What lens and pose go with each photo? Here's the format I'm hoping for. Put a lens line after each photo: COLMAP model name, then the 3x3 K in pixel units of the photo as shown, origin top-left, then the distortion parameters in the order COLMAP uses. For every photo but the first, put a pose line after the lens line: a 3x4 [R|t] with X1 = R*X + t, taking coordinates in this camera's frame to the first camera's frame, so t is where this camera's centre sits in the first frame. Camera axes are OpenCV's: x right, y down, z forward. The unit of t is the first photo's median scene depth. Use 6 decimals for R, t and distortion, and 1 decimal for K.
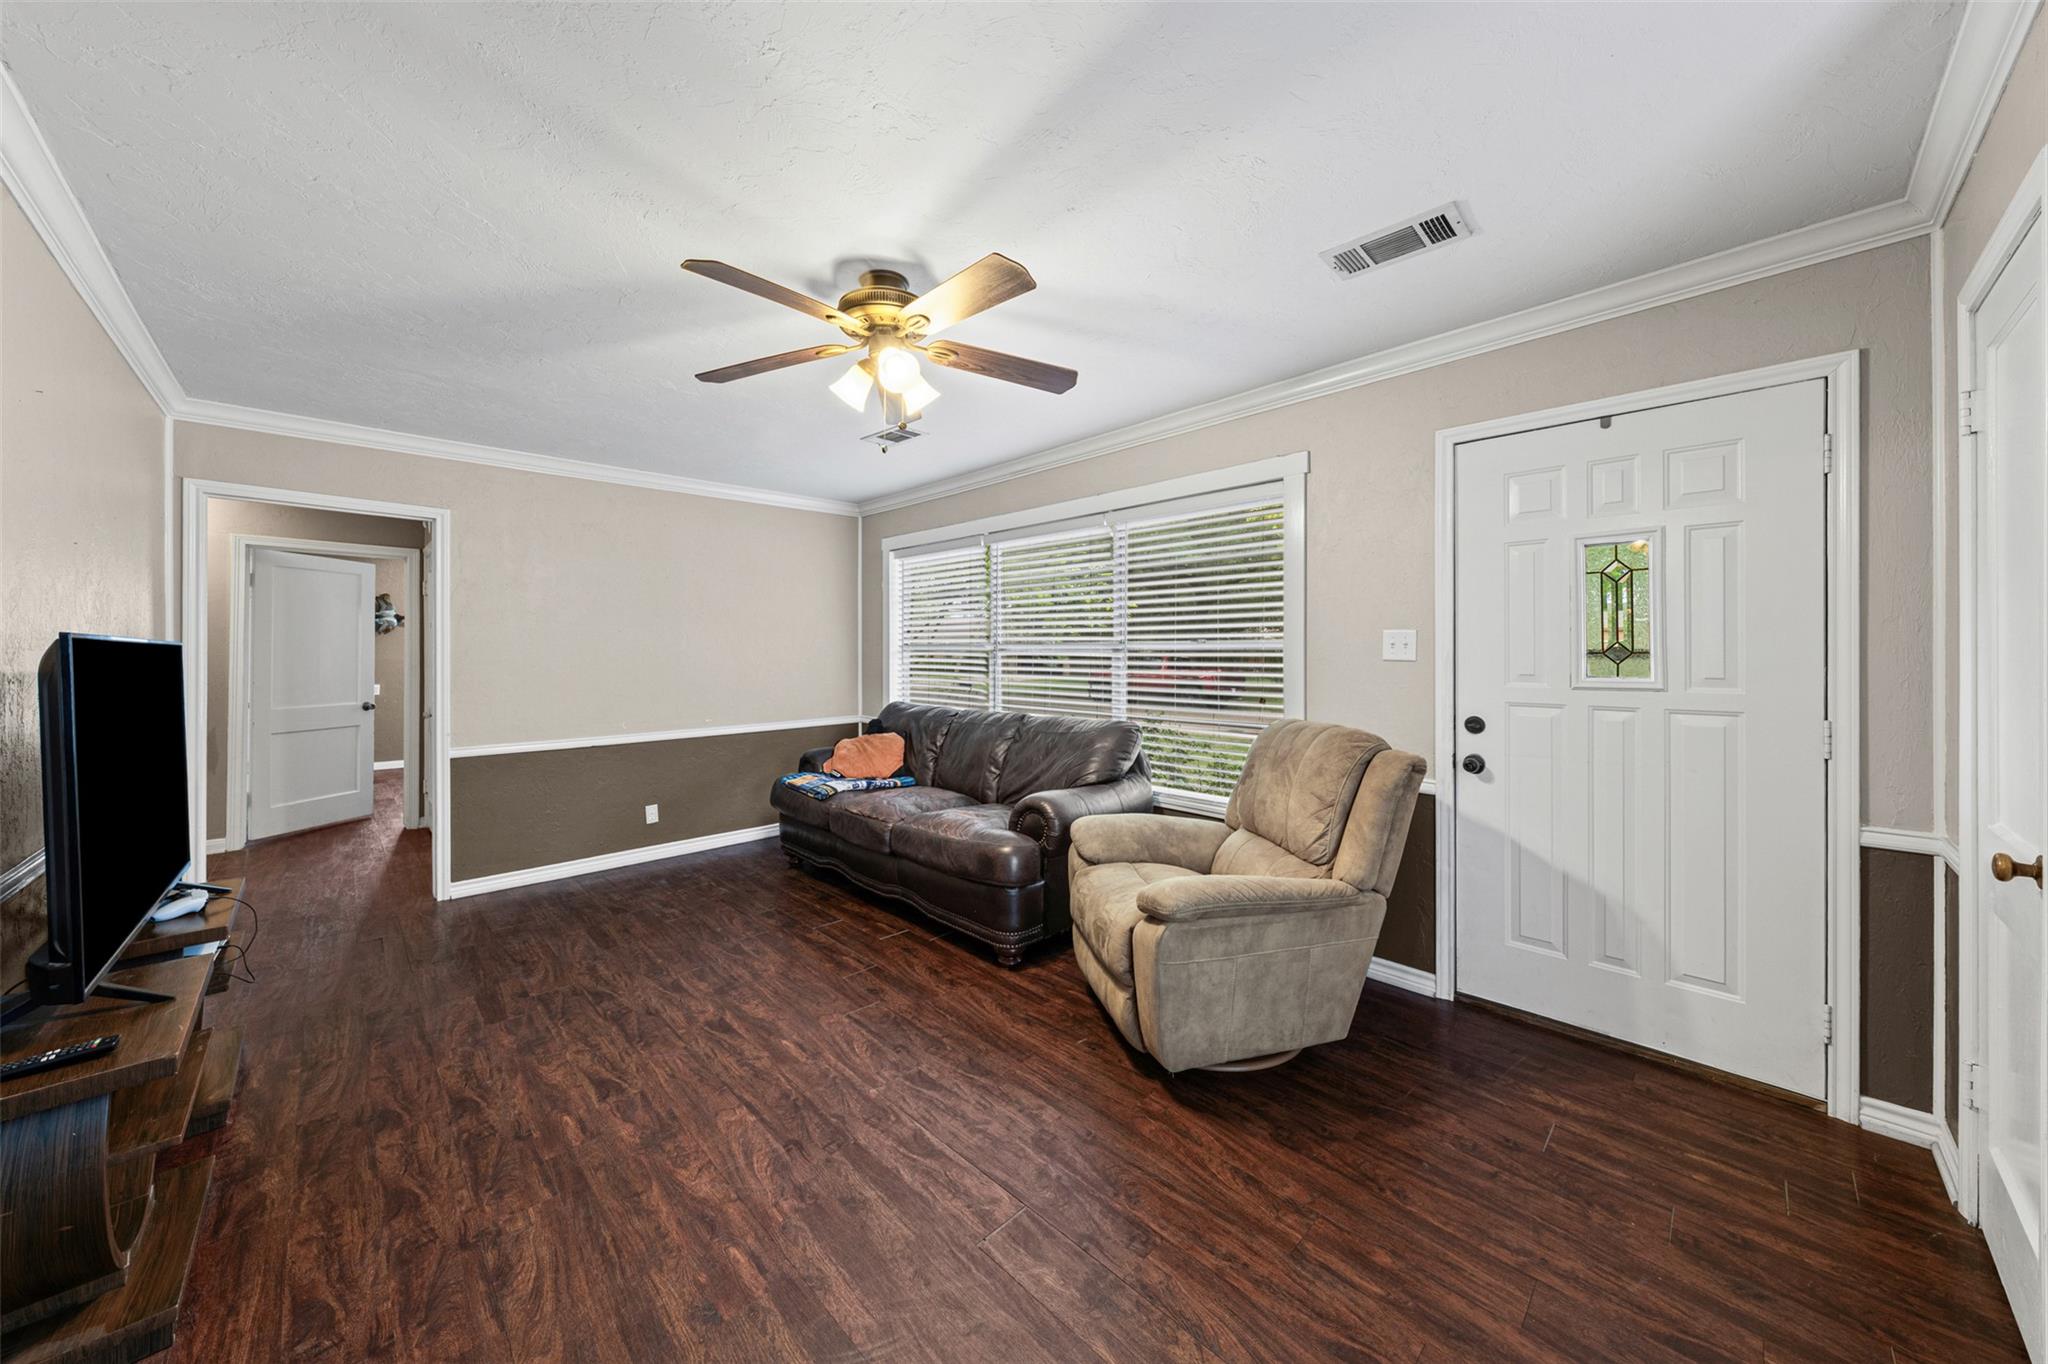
lens RADIAL K [[698.1, 0, 1024.0], [0, 698.1, 652.1], [0, 0, 1]] dist [0.001879, -0.000626]
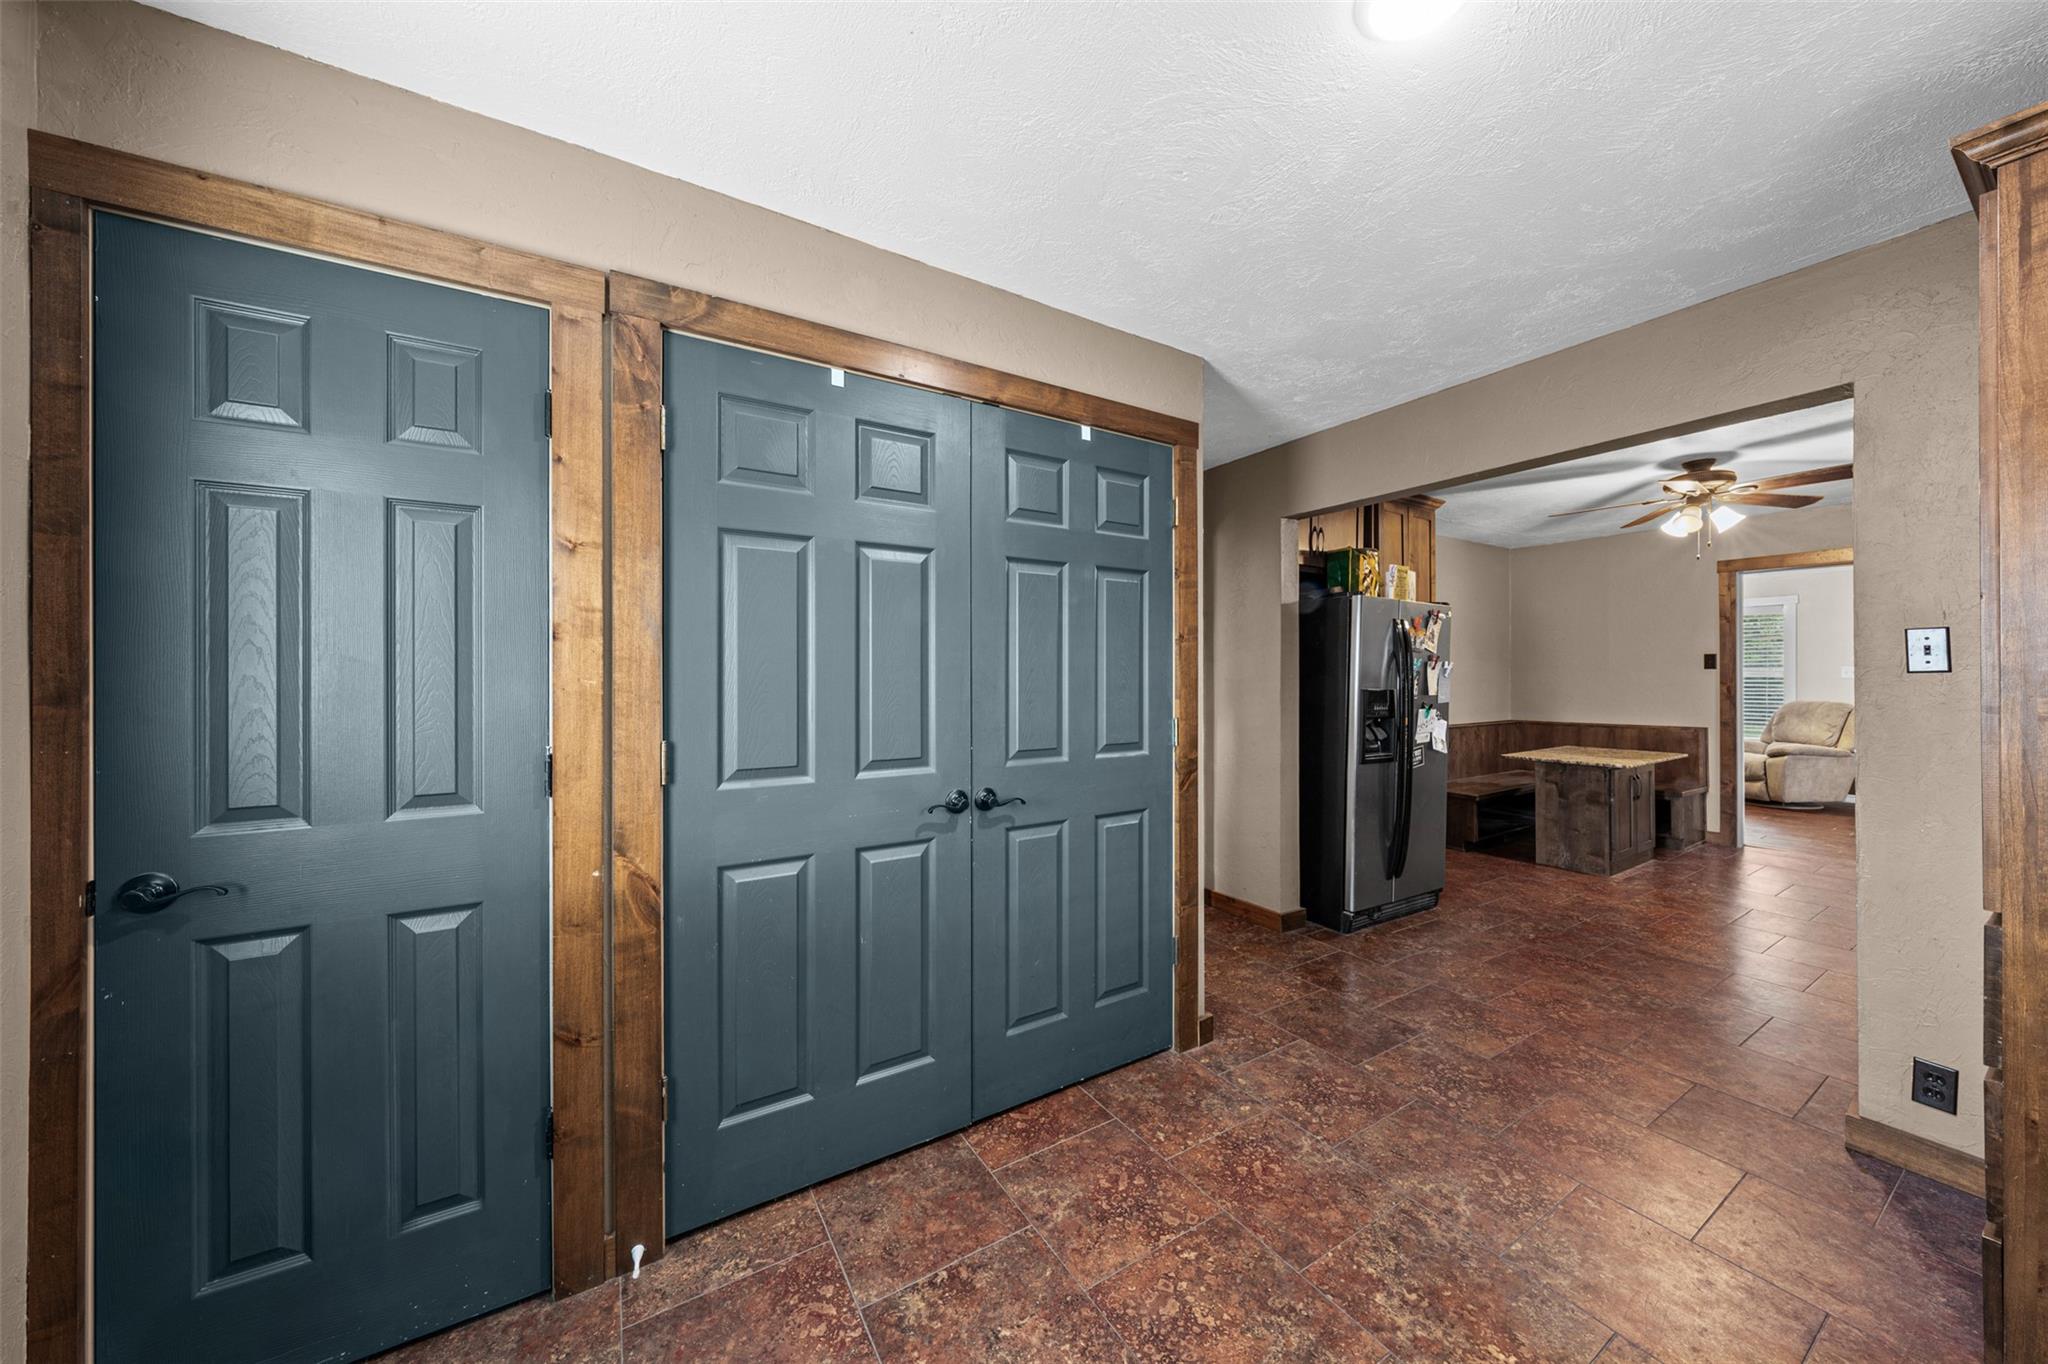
lens RADIAL K [[698.1, 0, 1027.9], [0, 698.1, 676.4], [0, 0, 1]] dist [0.001879, -0.000626]
pose [[0.978010, 0.000951, -0.208554, -2.011499], [-0.000888, 1.000000, 0.000397, 0.007261], [0.208554, -0.000203, 0.978011, -2.296076]]
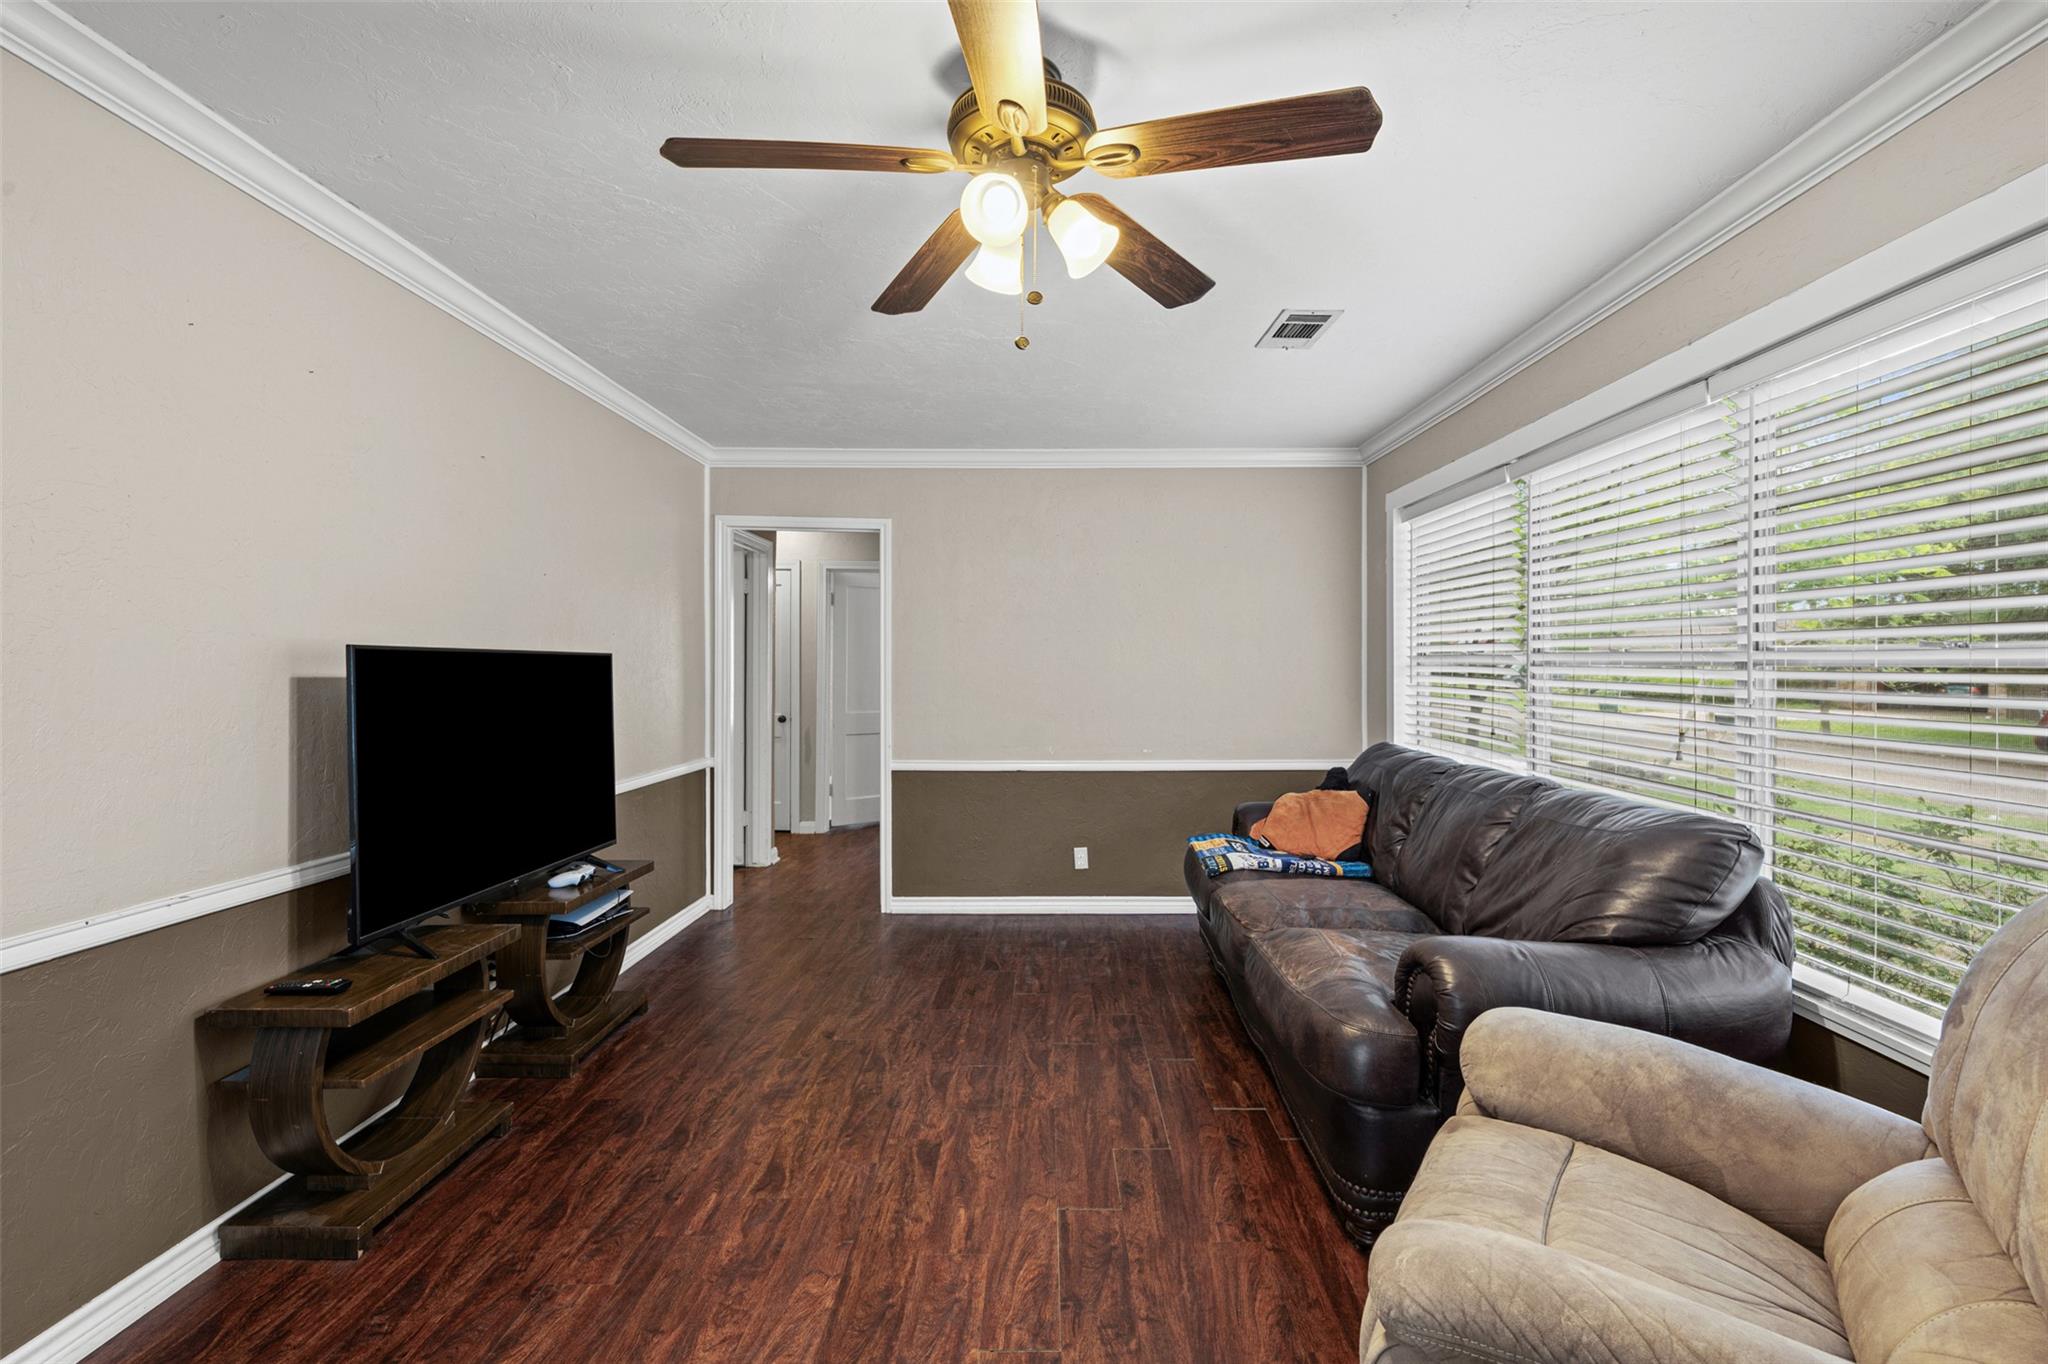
lens RADIAL K [[891.0, 0, 1060.3], [0, 891.0, 663.8], [0, 0, 1]] dist [-0.000068, -0.001564]
pose [[0.721803, 0.005280, -0.692078, 0.317628], [-0.006211, 0.999980, 0.001151, -0.002080], [0.692070, 0.003467, 0.721822, 0.368663]]
